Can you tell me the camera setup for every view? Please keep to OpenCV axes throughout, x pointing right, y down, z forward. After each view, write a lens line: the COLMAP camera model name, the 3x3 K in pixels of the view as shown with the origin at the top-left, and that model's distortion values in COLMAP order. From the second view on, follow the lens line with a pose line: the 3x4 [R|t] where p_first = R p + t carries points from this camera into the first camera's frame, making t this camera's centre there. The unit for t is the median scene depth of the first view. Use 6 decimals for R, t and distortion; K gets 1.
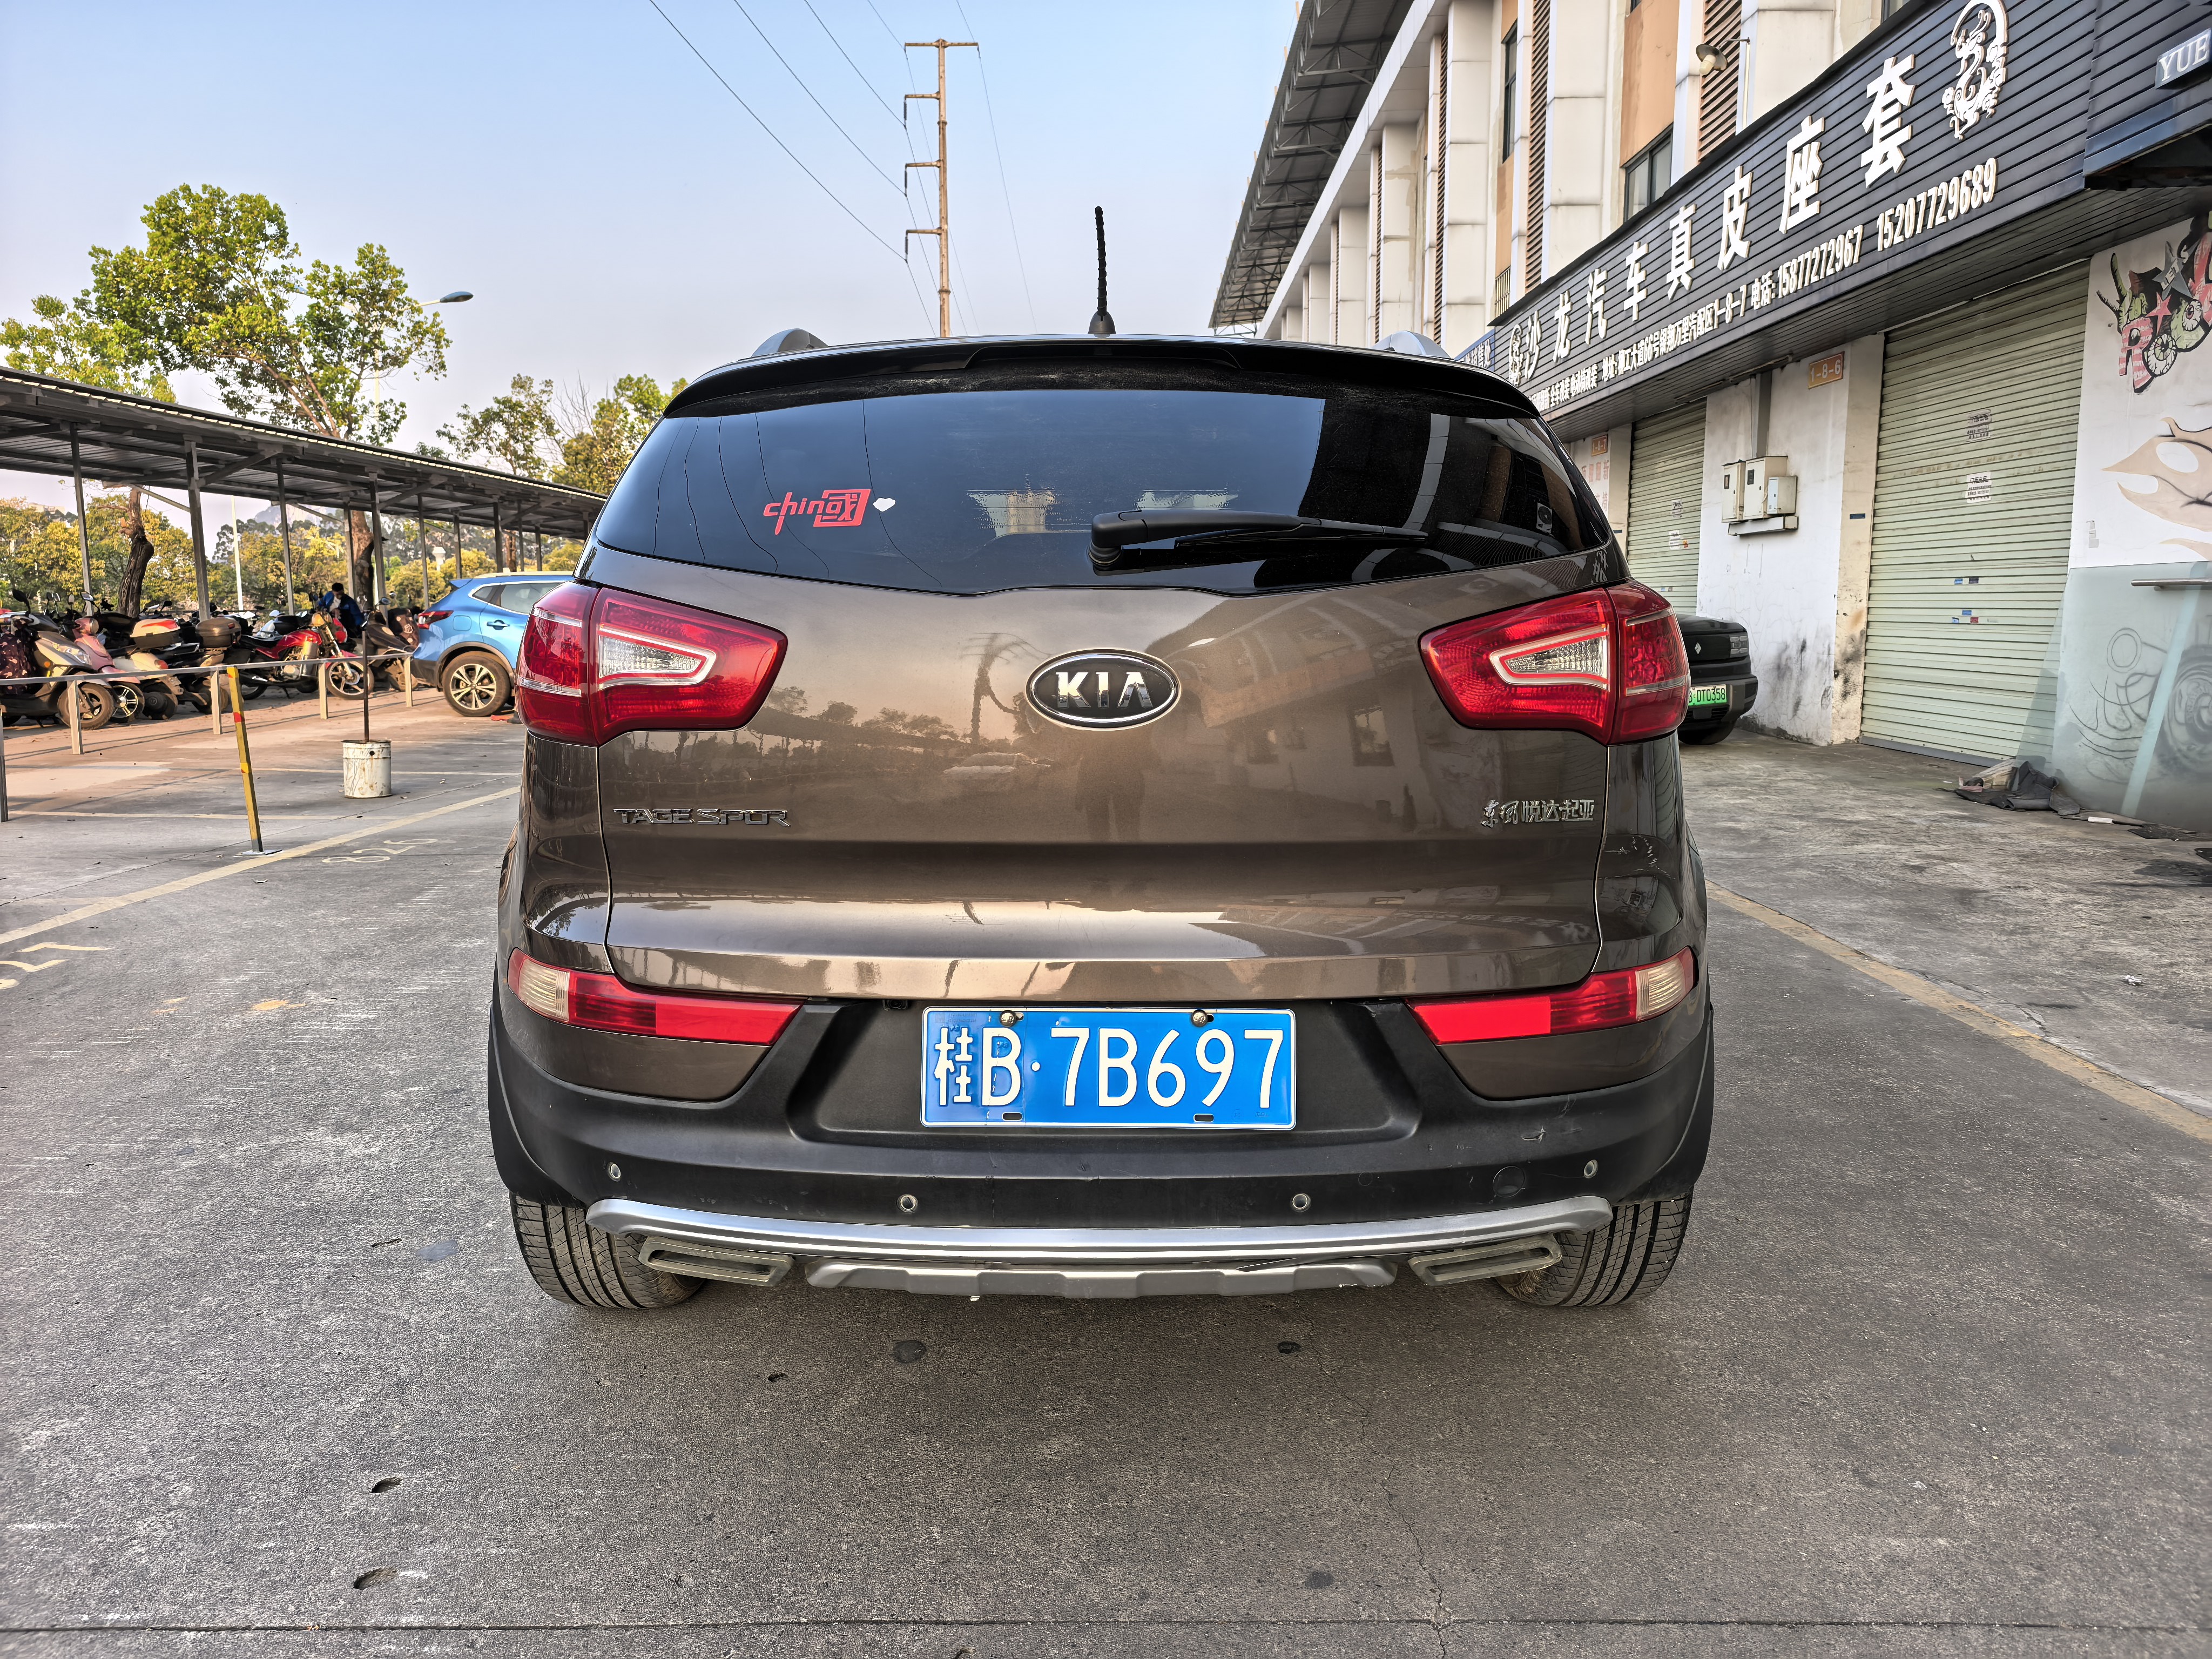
lens RADIAL K [[1558.2, 0, 1107.2], [0, 1558.2, 811.9], [0, 0, 1]] dist [0.010328, -0.014112]
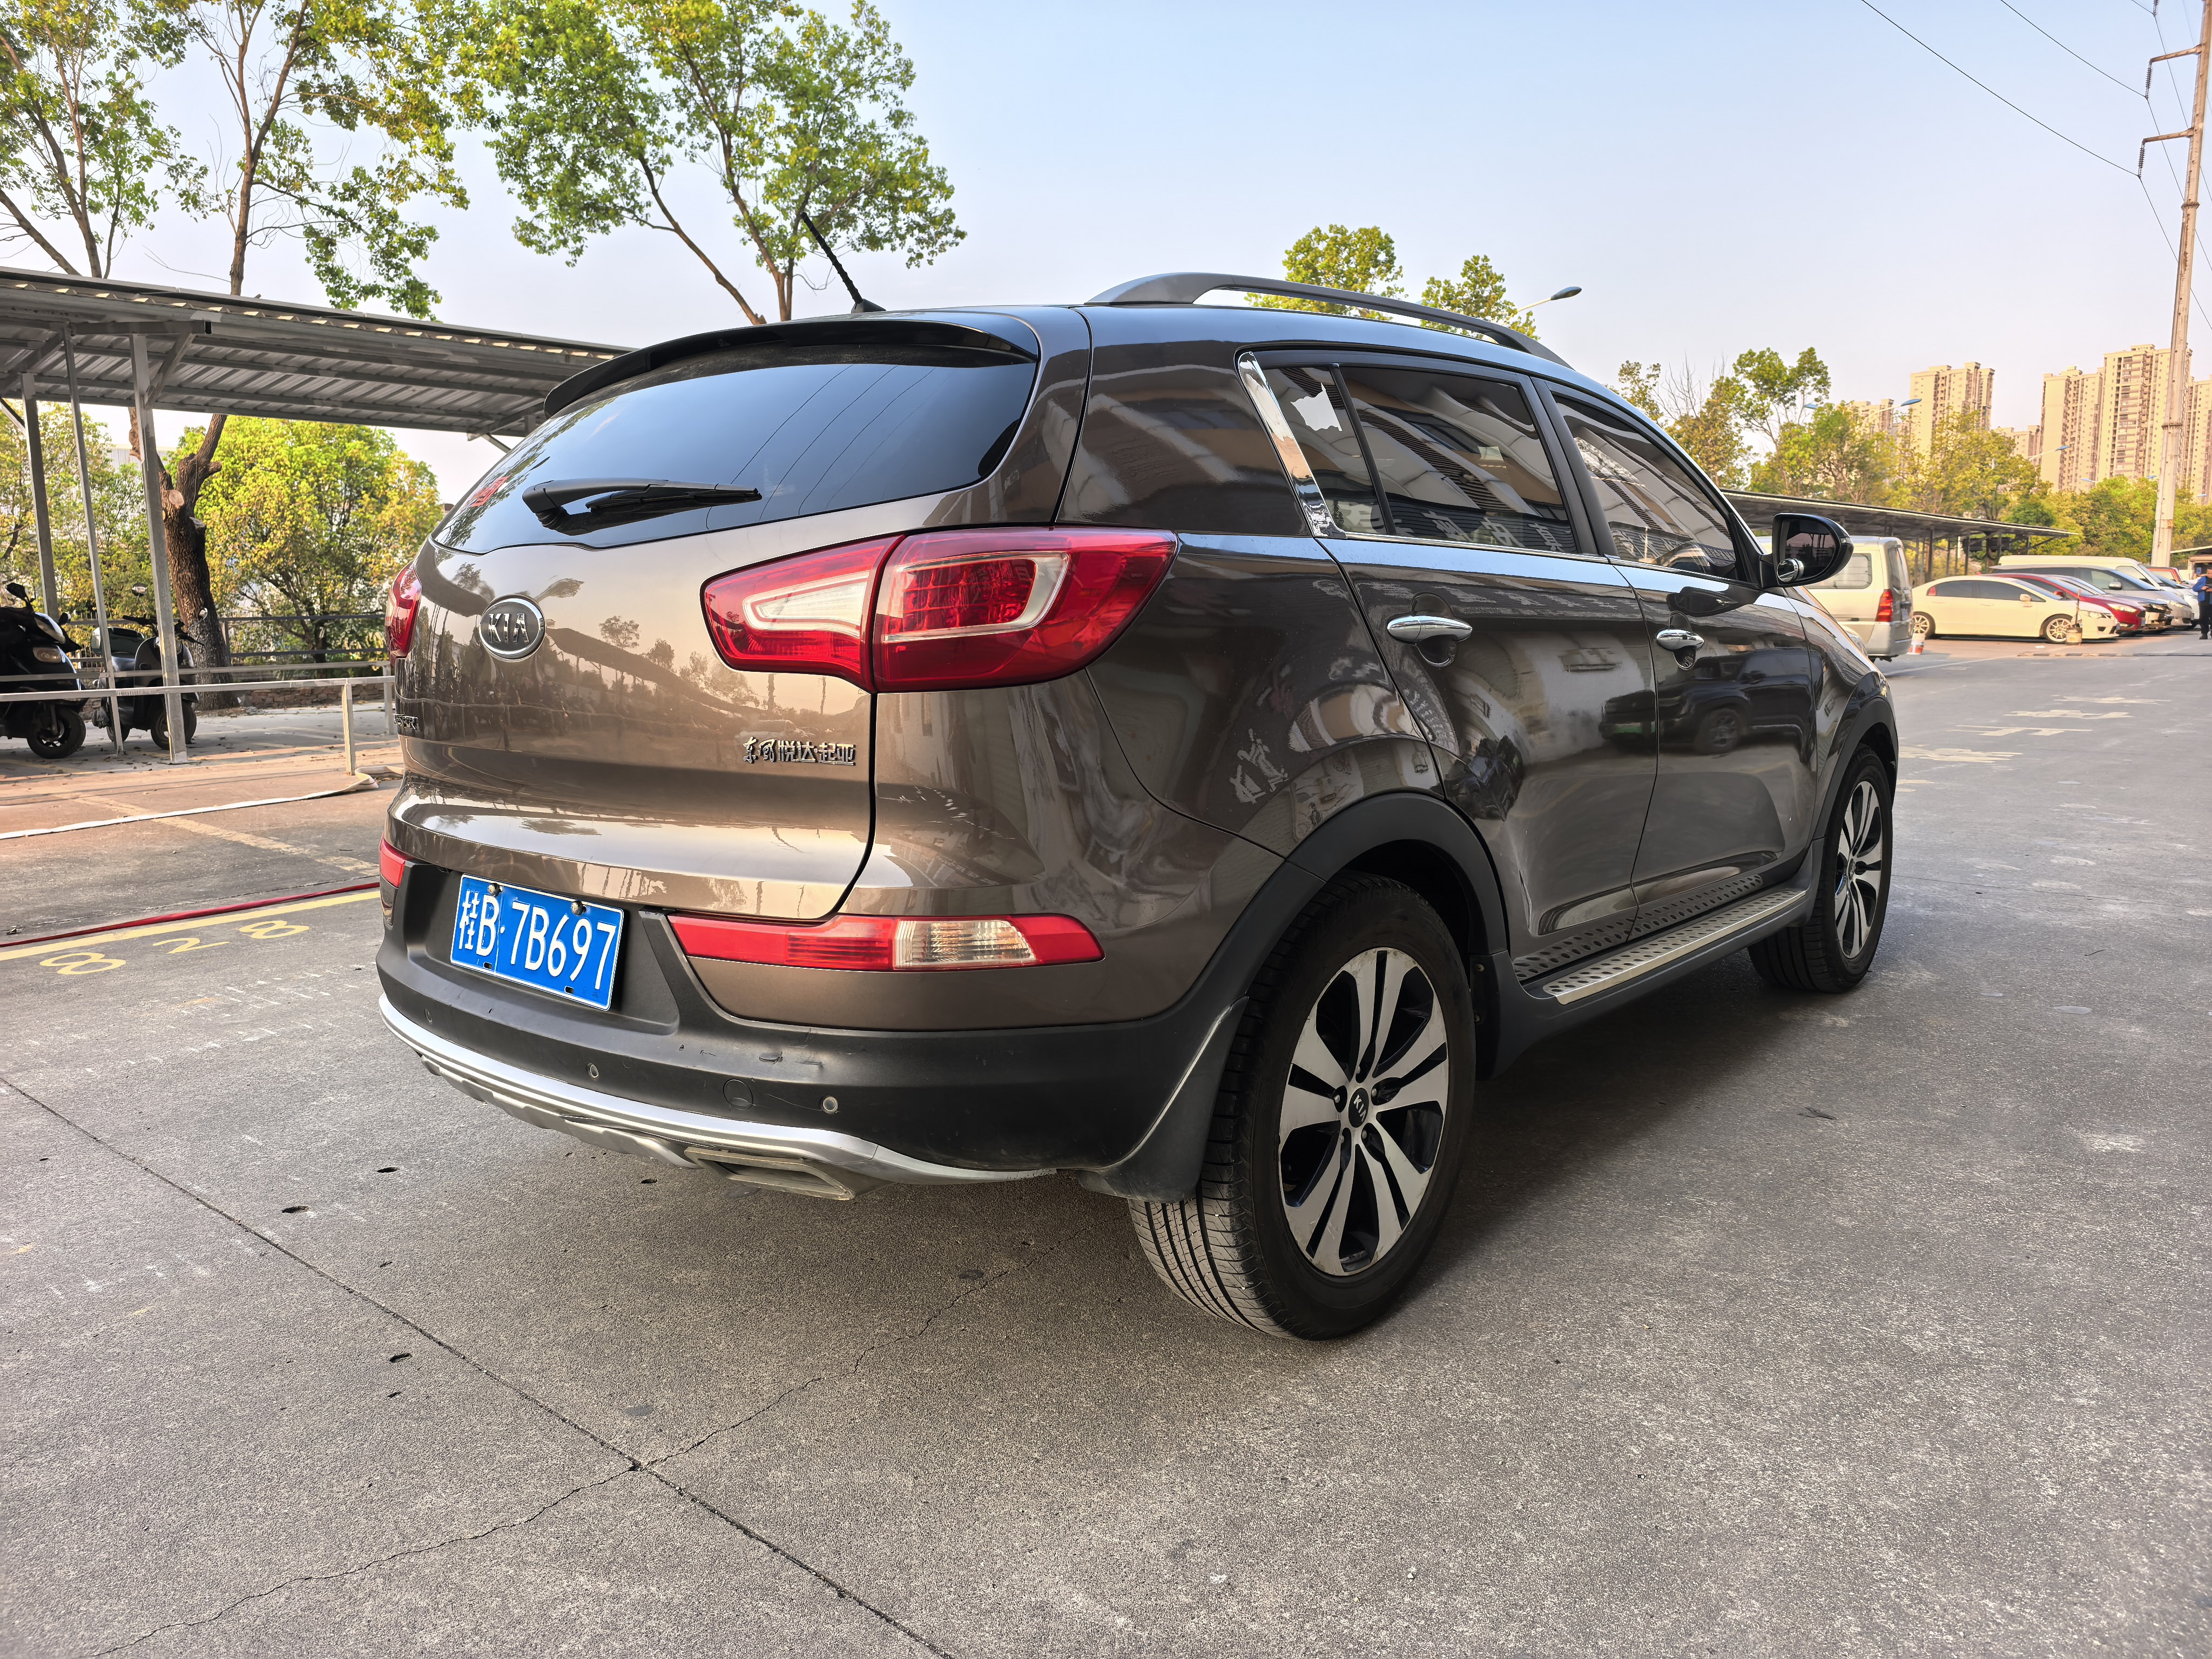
lens RADIAL K [[1558.2, 0, 1110.0], [0, 1558.2, 823.9], [0, 0, 1]] dist [0.010328, -0.014112]
pose [[0.763101, 0.086261, -0.640497, 0.244090], [-0.075836, 0.996157, 0.043809, -0.003114], [0.641815, 0.015142, 0.766710, 0.074657]]
